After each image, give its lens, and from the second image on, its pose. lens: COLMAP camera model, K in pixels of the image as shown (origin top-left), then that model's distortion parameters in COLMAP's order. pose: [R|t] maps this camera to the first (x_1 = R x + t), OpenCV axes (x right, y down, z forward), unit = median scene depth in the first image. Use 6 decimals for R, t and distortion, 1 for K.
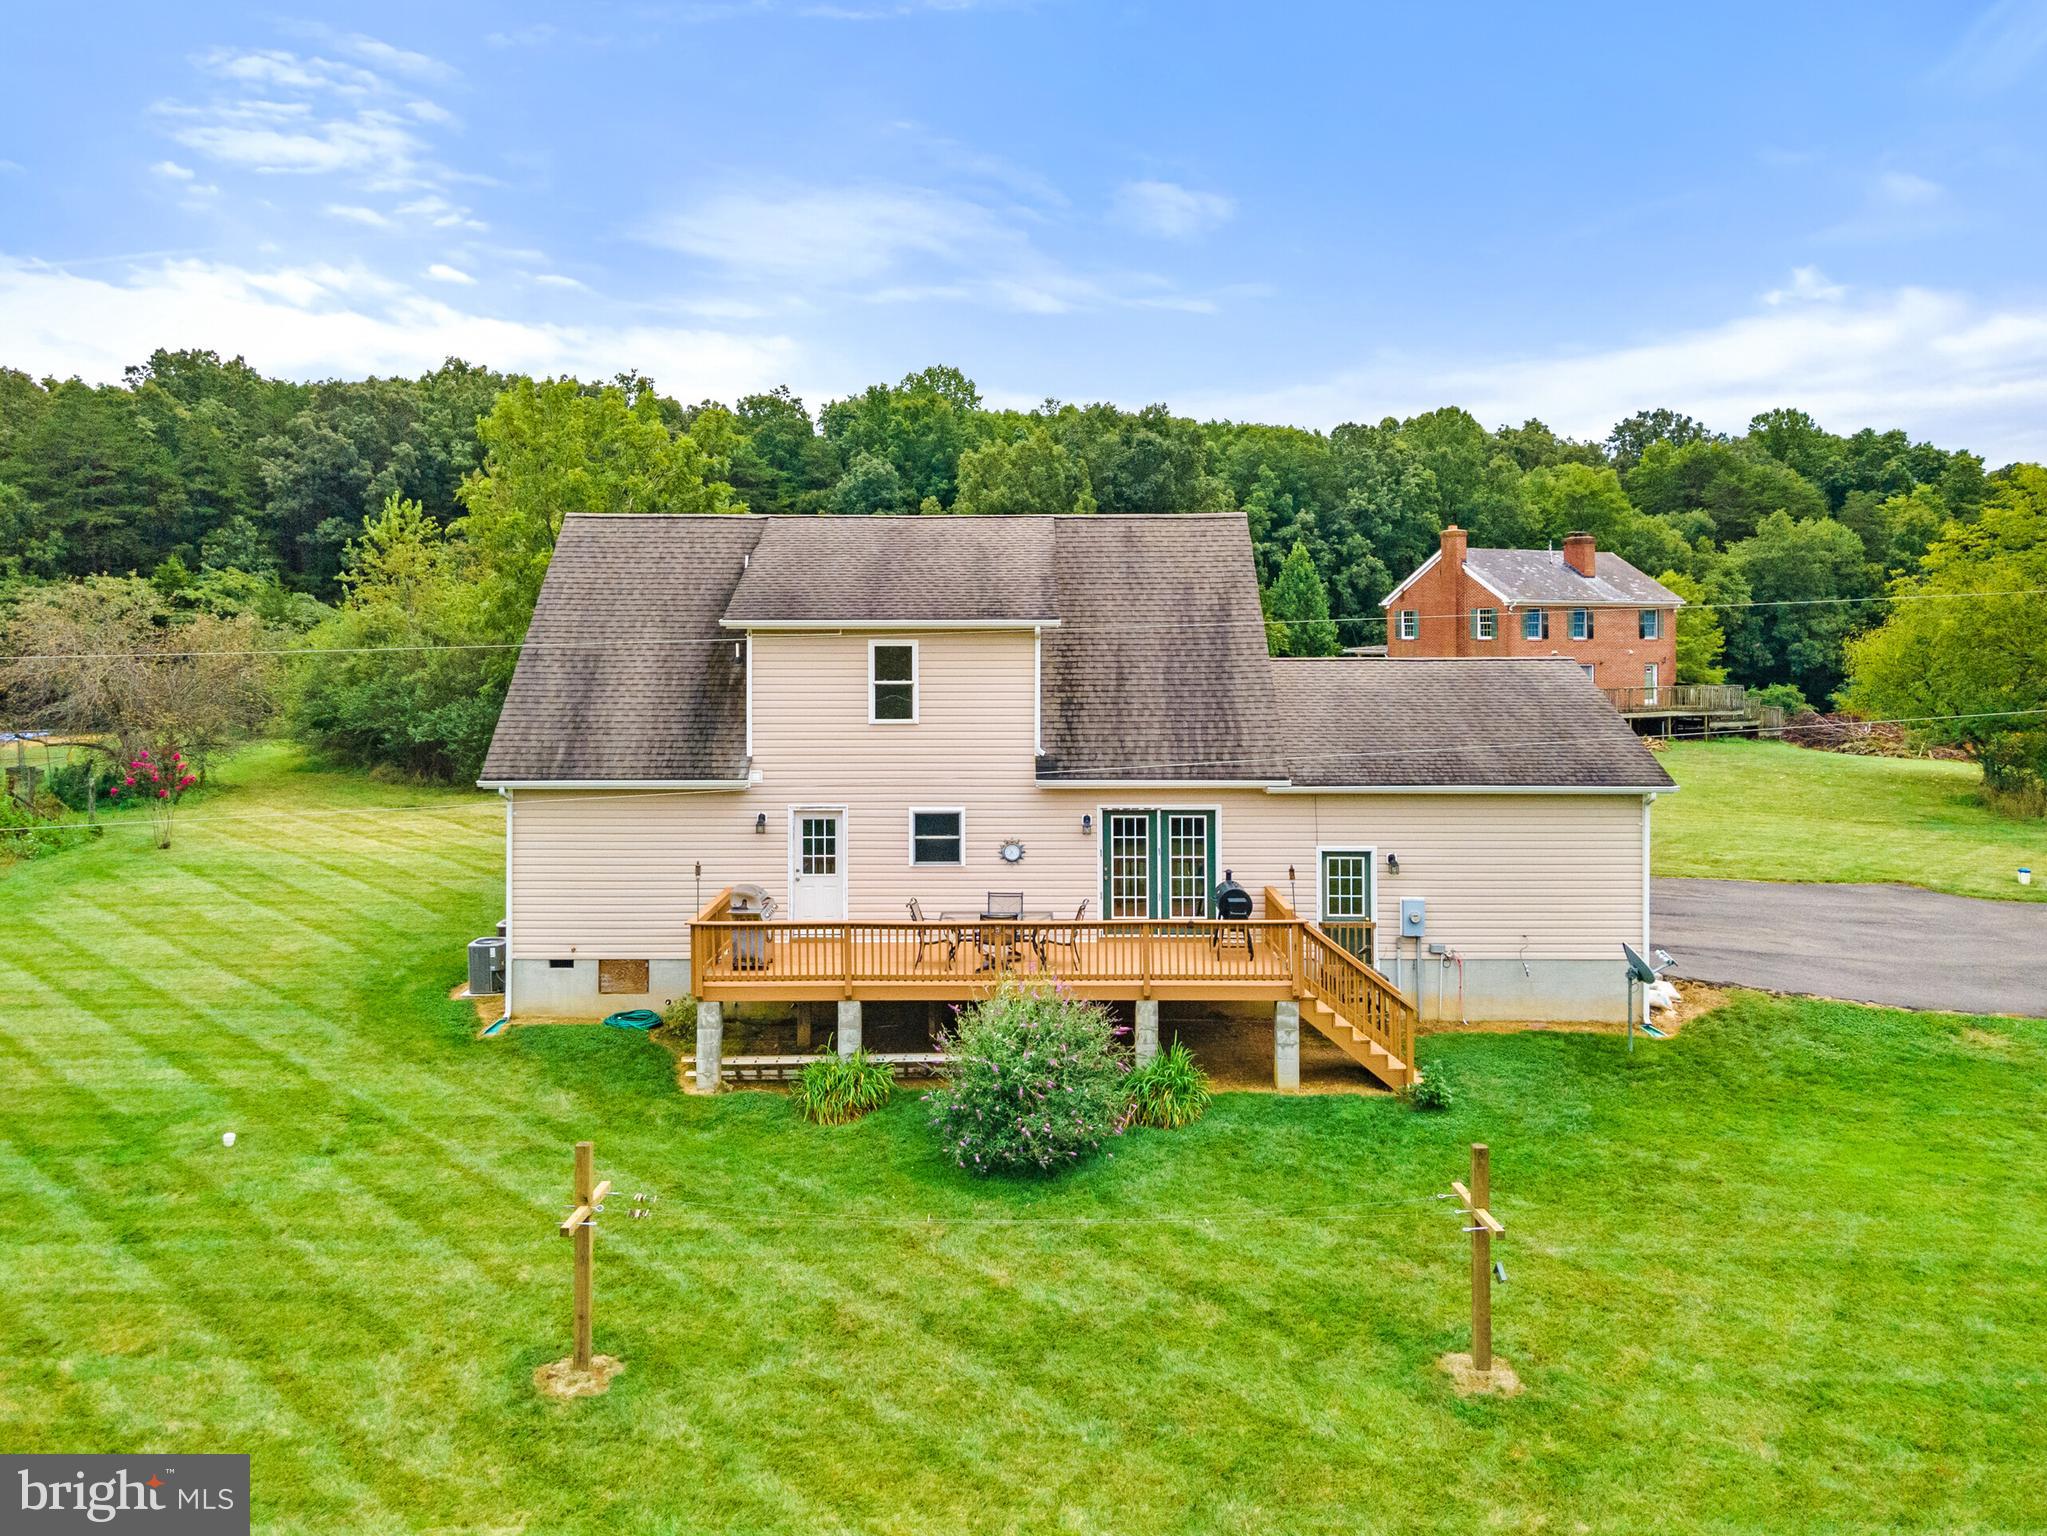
lens RADIAL K [[1507.3, 0, 1032.1], [0, 1507.3, 708.1], [0, 0, 1]] dist [0.027345, 0.037607]
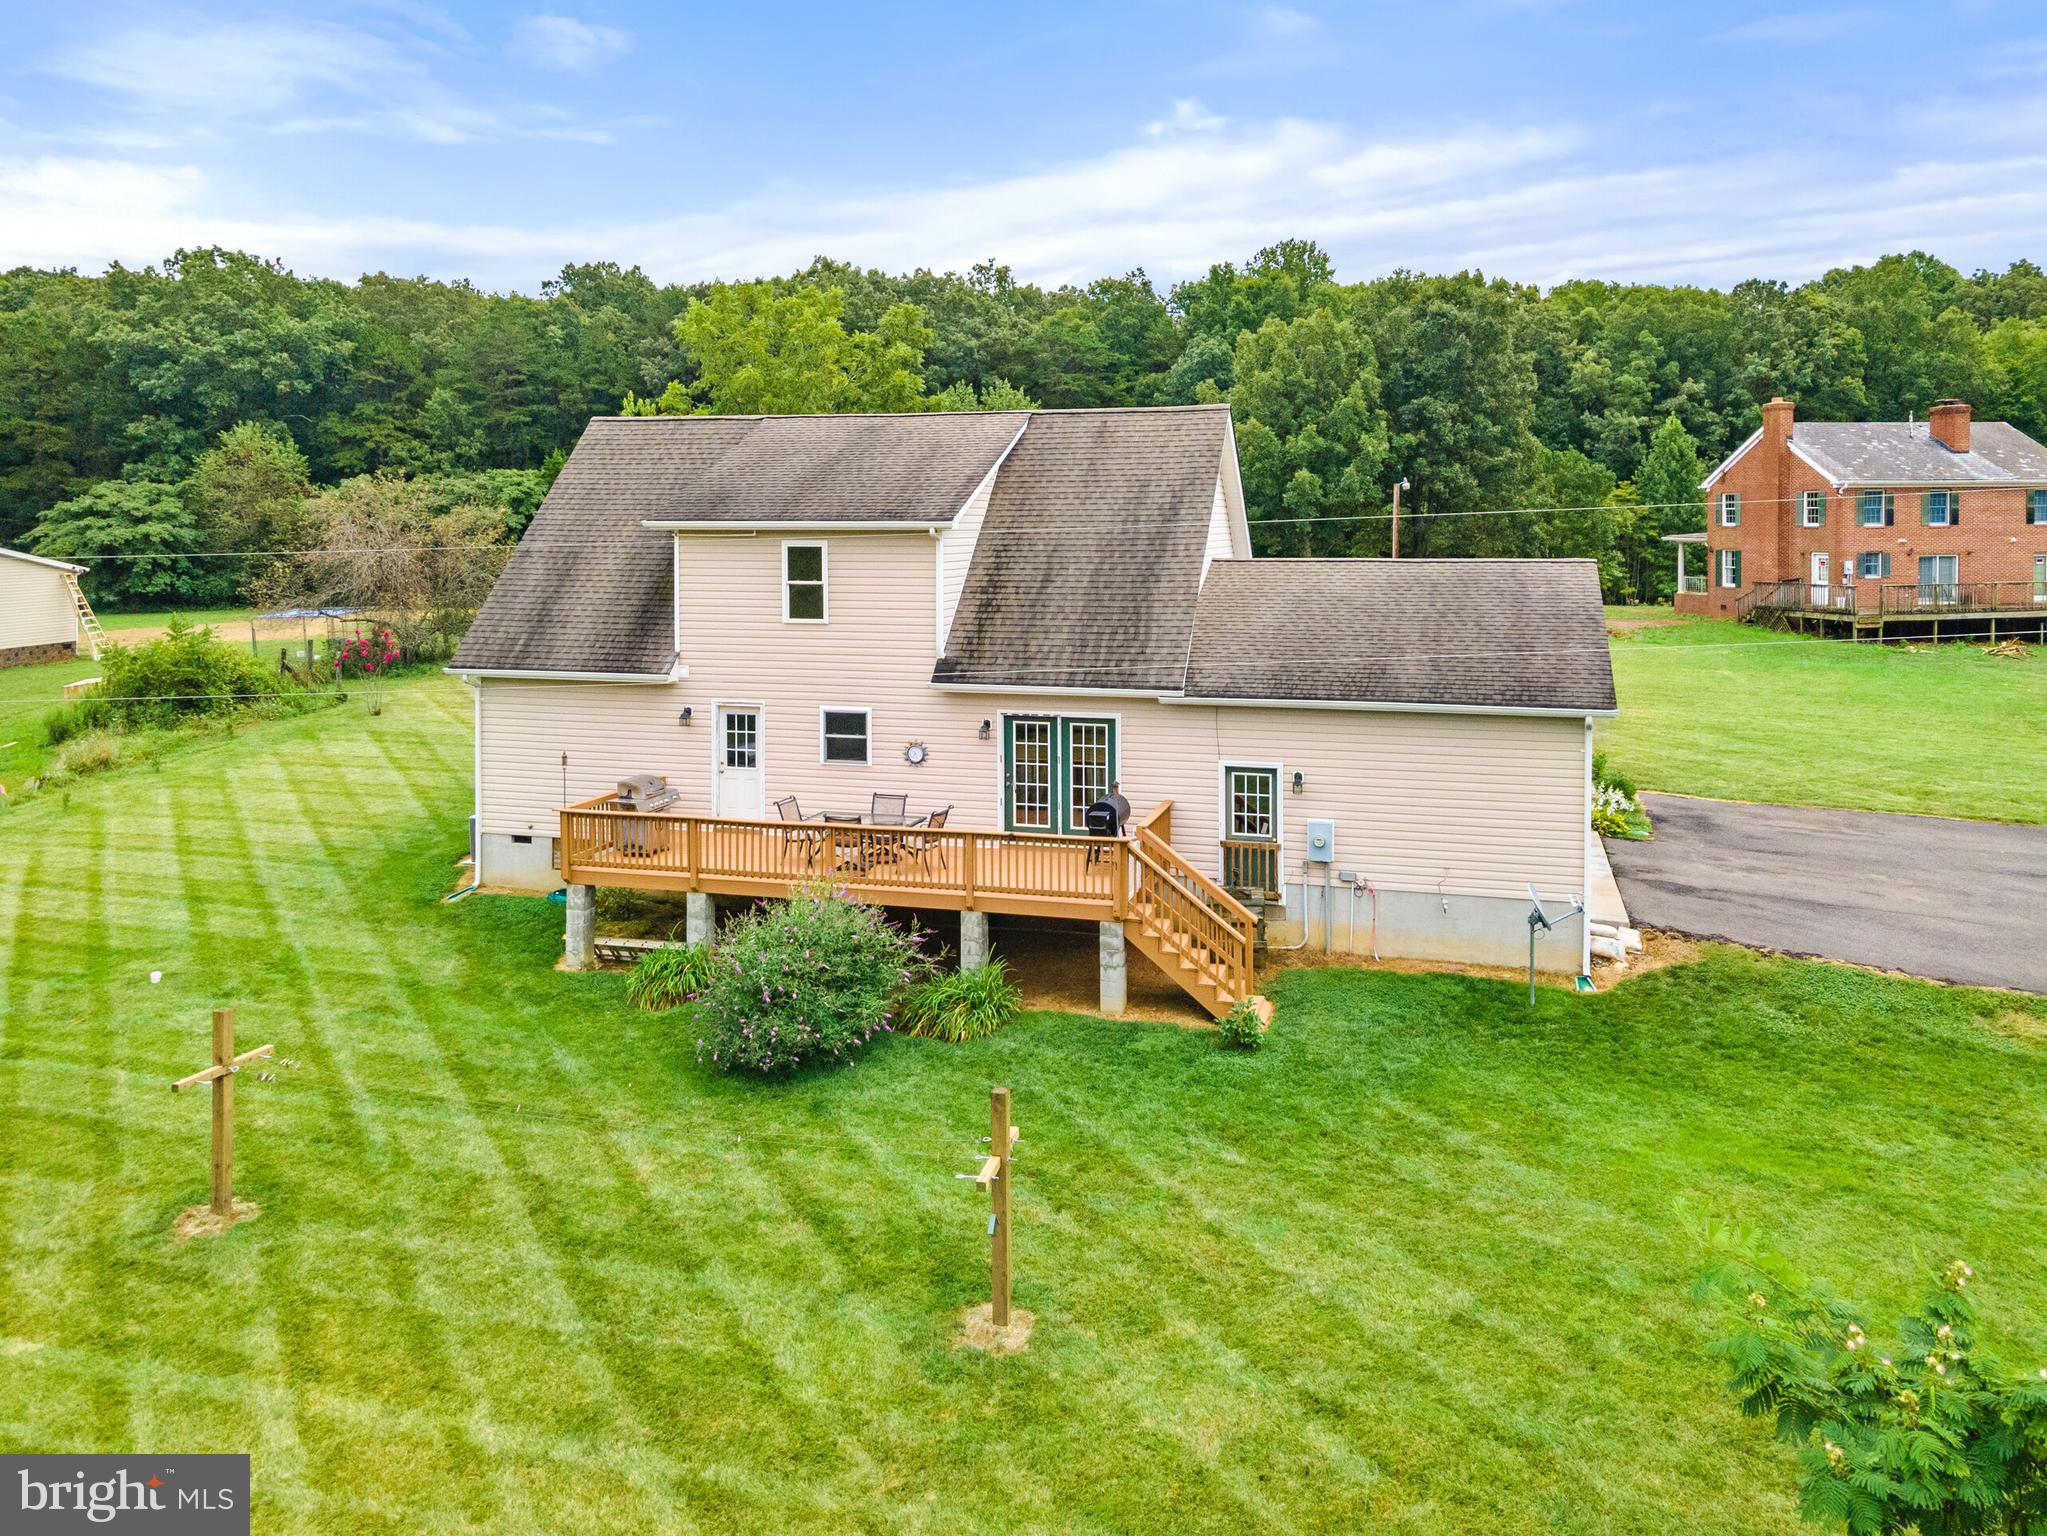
lens RADIAL K [[1507.3, 0, 1029.0], [0, 1507.3, 669.6], [0, 0, 1]] dist [0.027345, 0.037607]
pose [[0.962405, 0.026734, -0.270299, 0.326695], [-0.012440, 0.998438, 0.054460, -0.015247], [0.271333, -0.049051, 0.961235, 0.065951]]
